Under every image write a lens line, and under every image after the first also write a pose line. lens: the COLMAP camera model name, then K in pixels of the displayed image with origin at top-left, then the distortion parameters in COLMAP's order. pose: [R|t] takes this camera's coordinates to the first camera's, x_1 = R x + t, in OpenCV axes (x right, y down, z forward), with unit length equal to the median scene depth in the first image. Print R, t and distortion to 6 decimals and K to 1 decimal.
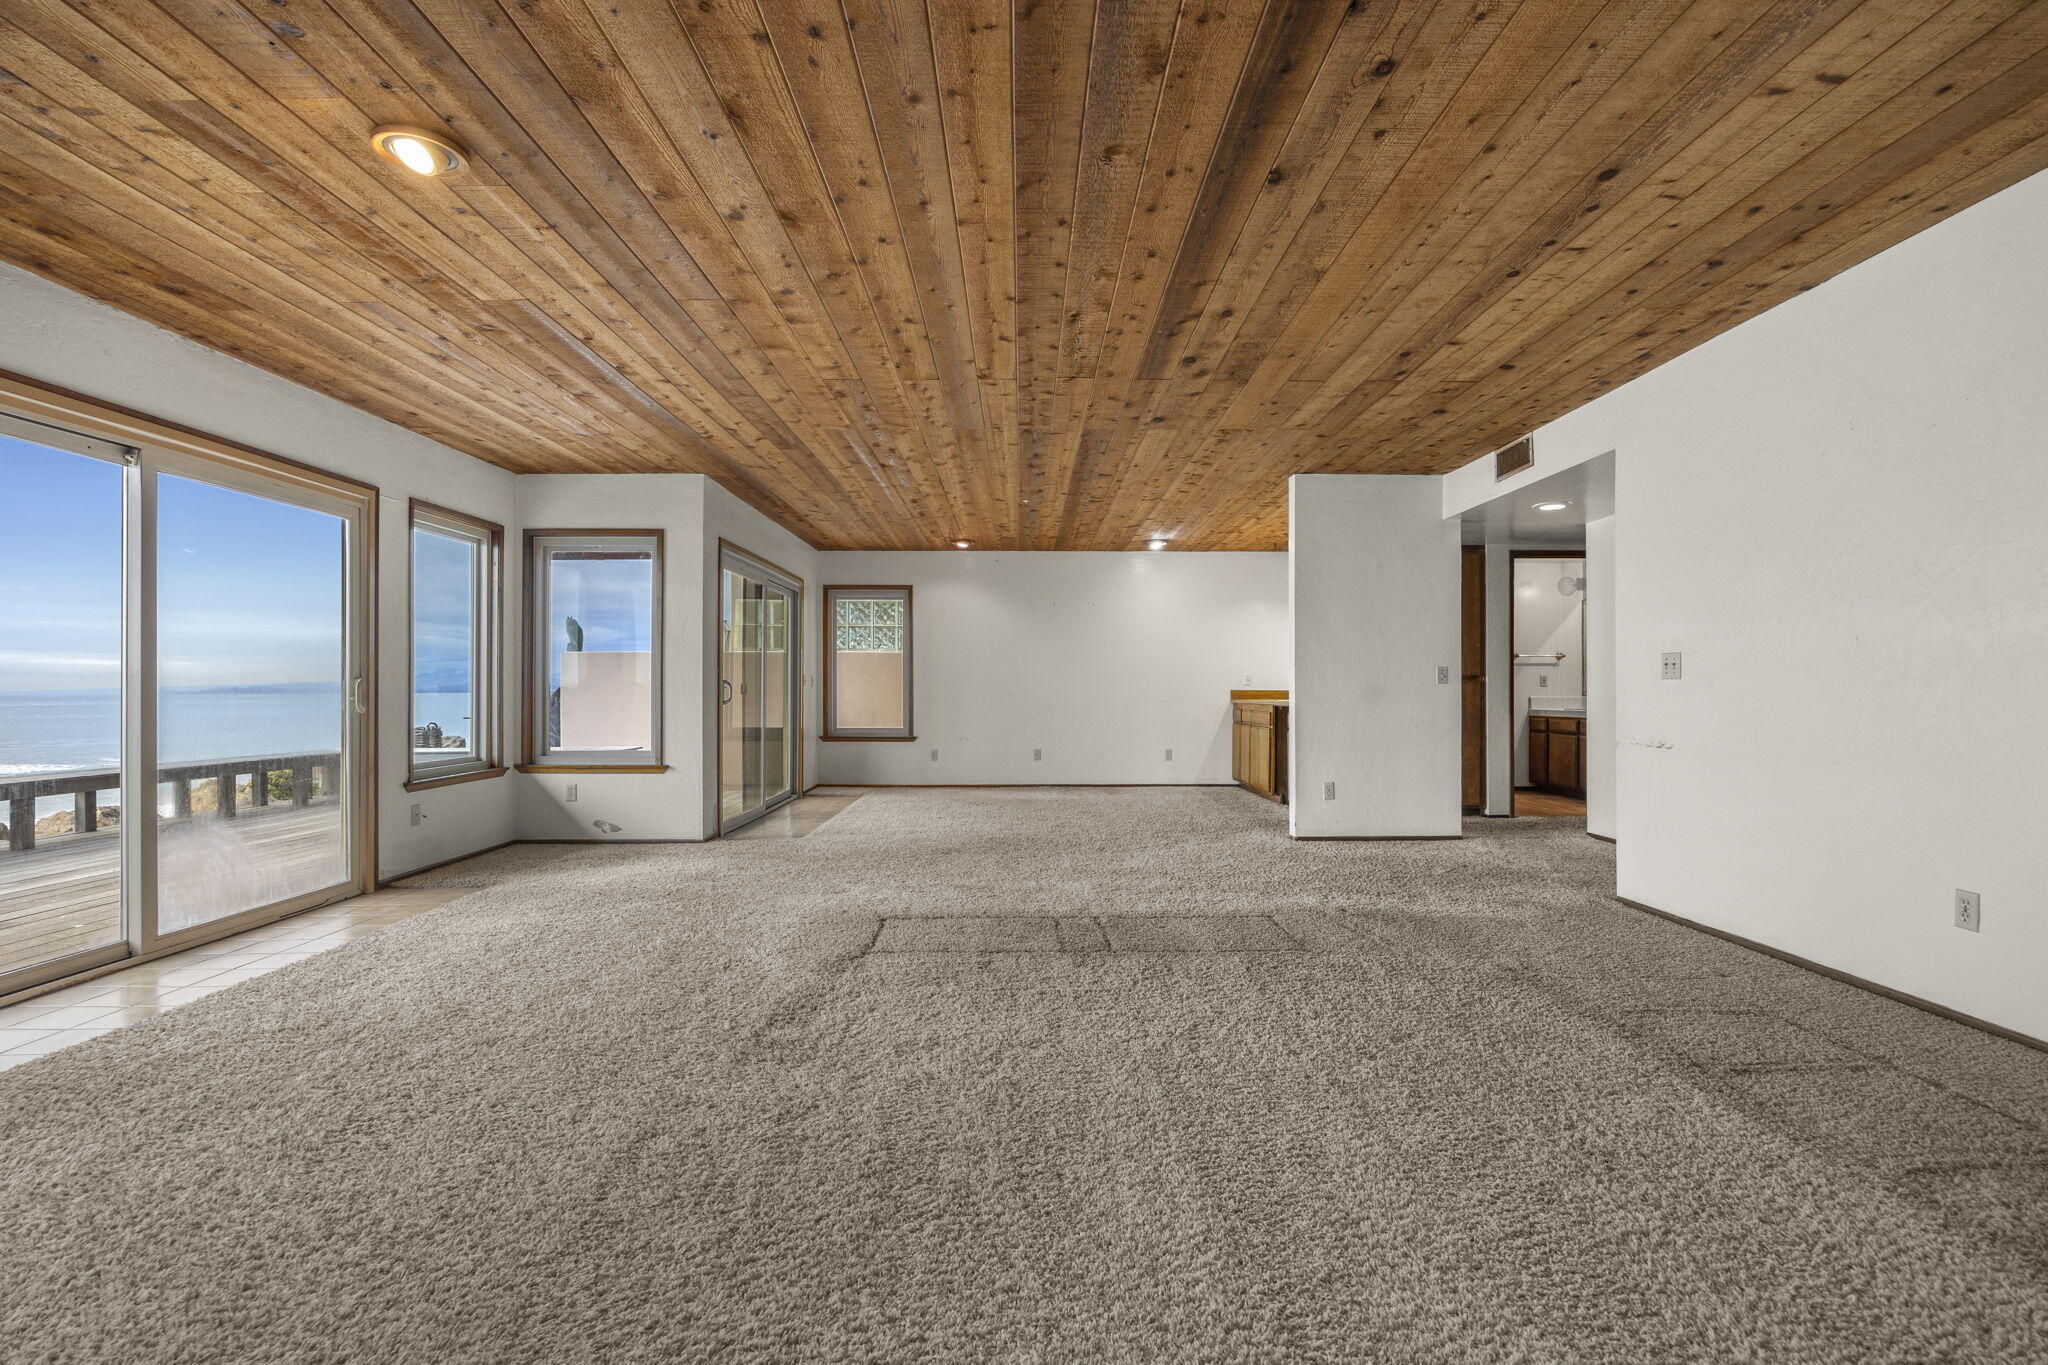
lens RADIAL K [[961.5, 0, 1032.6], [0, 961.5, 684.0], [0, 0, 1]] dist [-0.003676, -0.001038]
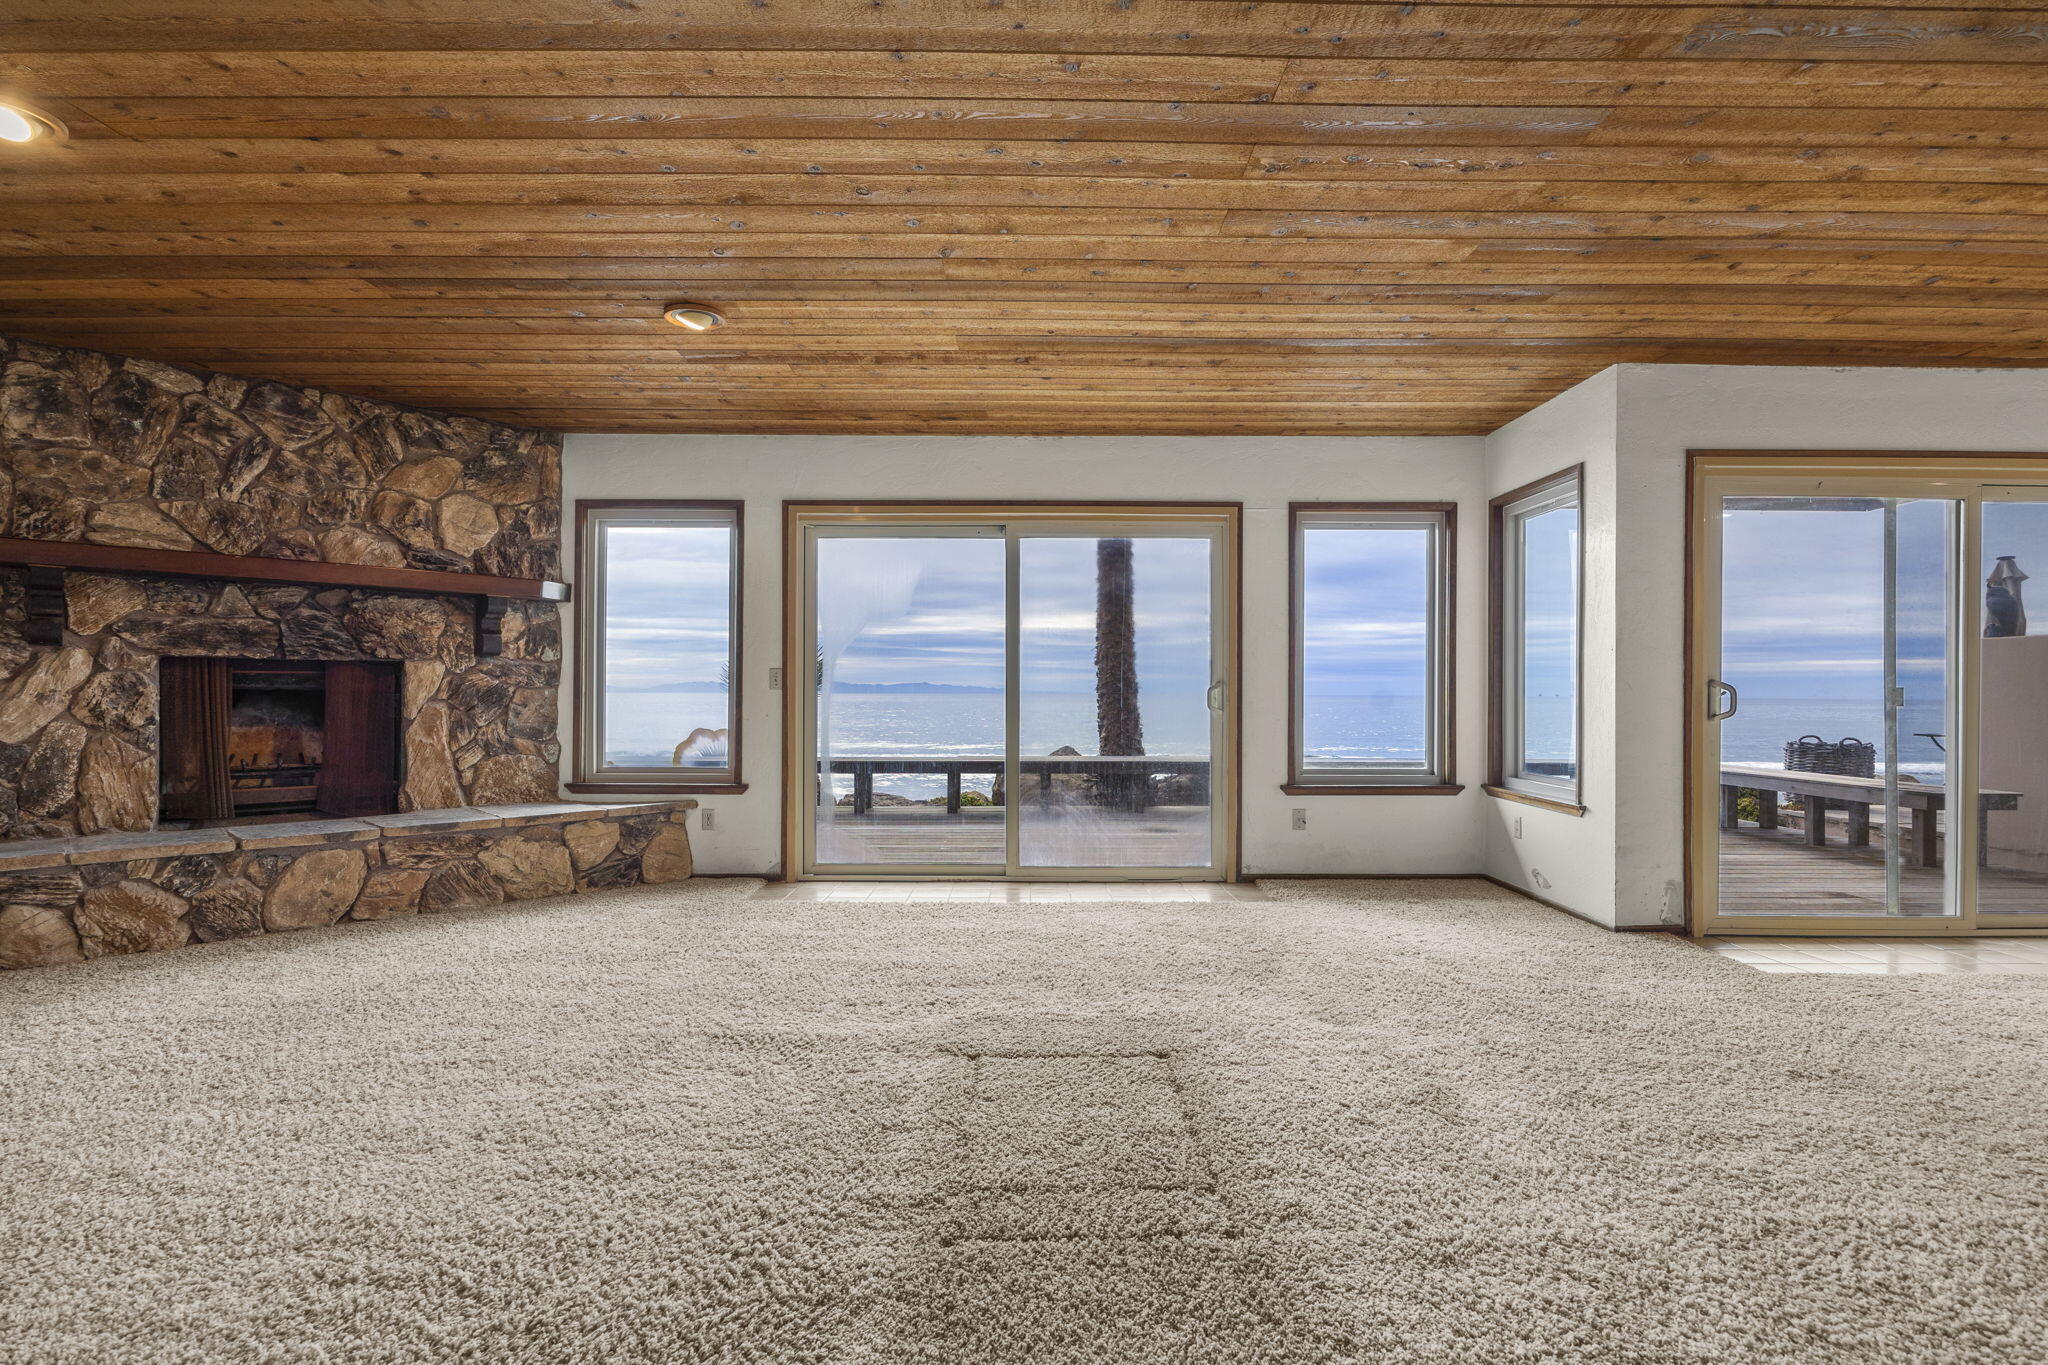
lens RADIAL K [[1011.8, 0, 1024.0], [0, 1011.8, 682.5], [0, 0, 1]] dist [-0.018665, -0.000134]
pose [[-0.019994, -0.006412, -0.999780, 0.570775], [0.000719, 0.999979, -0.006428, 0.001465], [0.999800, -0.000848, -0.019989, 1.018380]]
